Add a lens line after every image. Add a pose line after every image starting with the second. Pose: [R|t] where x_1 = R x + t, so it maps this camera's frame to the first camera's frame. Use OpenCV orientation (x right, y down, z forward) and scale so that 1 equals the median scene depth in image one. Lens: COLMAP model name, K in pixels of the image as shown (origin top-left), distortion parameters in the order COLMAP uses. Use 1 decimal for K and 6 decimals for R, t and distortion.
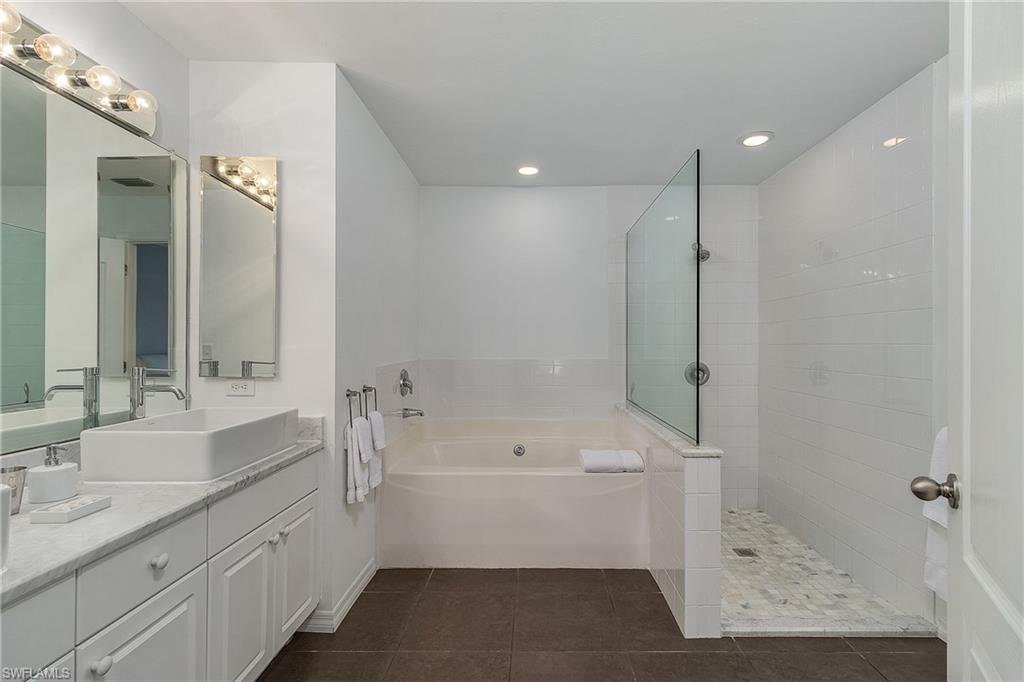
lens RADIAL K [[479.2, 0, 509.1], [0, 479.2, 345.8], [0, 0, 1]] dist [0.000104, 0.000200]
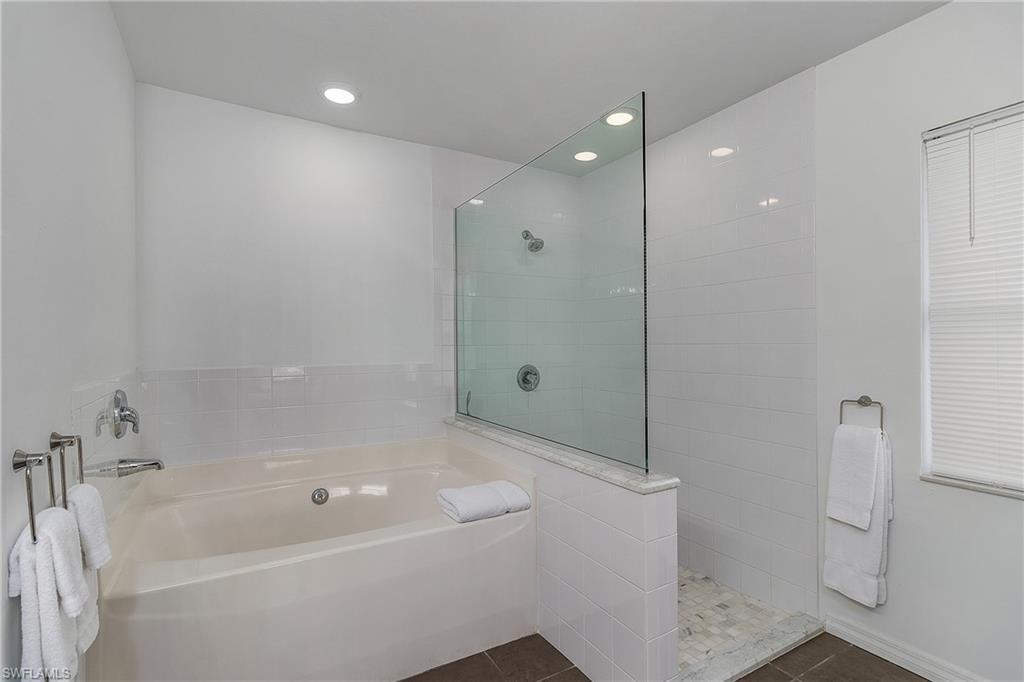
lens RADIAL K [[485.0, 0, 502.7], [0, 485.0, 349.8], [0, 0, 1]] dist [-0.004998, 0.000056]
pose [[0.850395, -0.005140, 0.526119, -0.172409], [0.000451, 0.999959, 0.009041, -0.002579], [-0.526144, -0.007452, 0.850363, 0.363458]]
